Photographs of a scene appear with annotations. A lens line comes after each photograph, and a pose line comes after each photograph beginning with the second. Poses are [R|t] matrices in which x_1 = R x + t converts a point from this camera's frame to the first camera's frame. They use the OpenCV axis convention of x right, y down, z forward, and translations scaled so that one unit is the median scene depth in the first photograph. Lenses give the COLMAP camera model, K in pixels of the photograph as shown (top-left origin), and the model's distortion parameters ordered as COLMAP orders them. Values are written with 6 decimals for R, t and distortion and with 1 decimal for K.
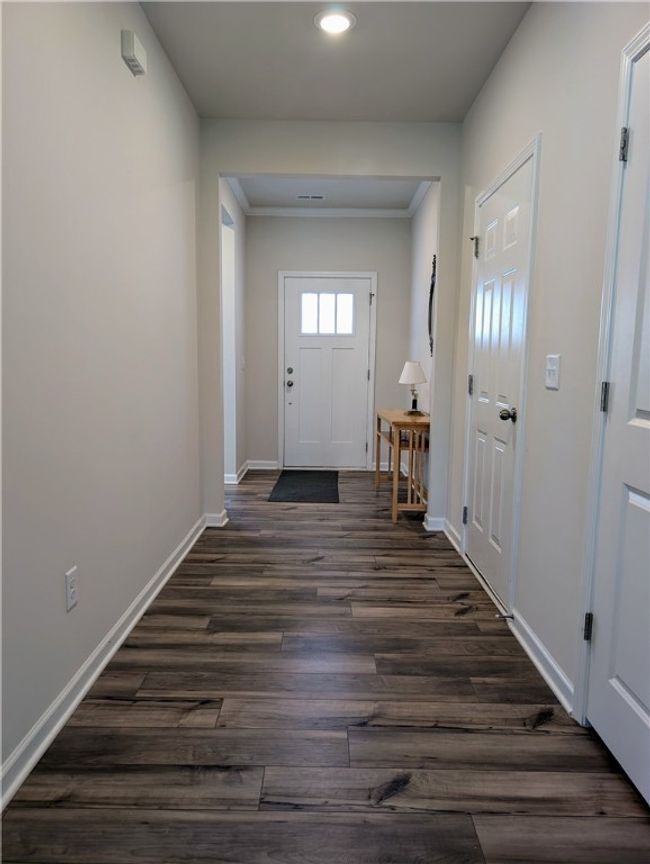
lens RADIAL K [[621.7, 0, 321.5], [0, 621.7, 435.3], [0, 0, 1]] dist [0.050390, -0.035852]
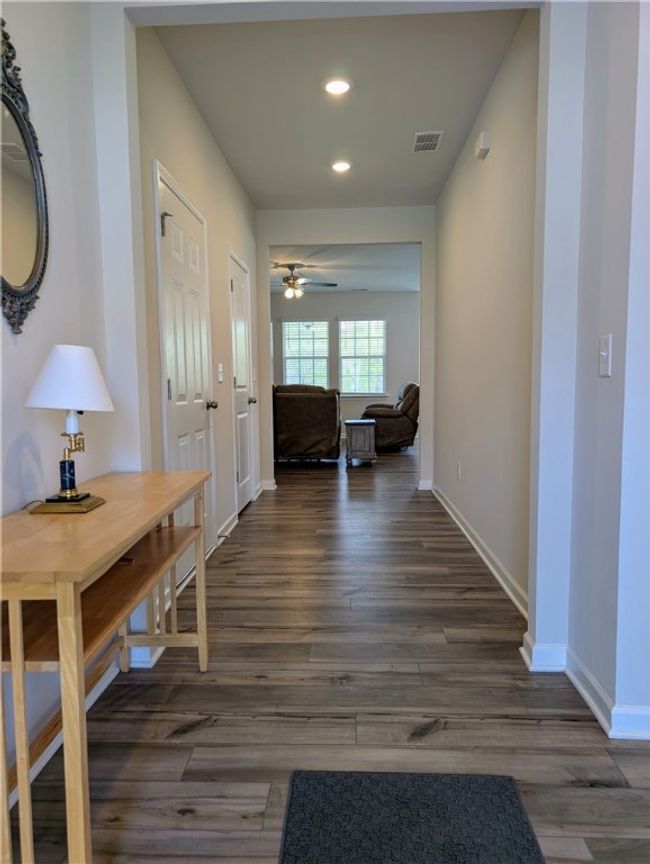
lens RADIAL K [[621.7, 0, 322.7], [0, 621.7, 430.9], [0, 0, 1]] dist [0.050390, -0.035852]
pose [[-0.999332, -0.005715, 0.036082, 0.002206], [0.001779, 0.978907, 0.204296, -0.207792], [-0.036489, 0.204224, -0.978244, 1.904313]]
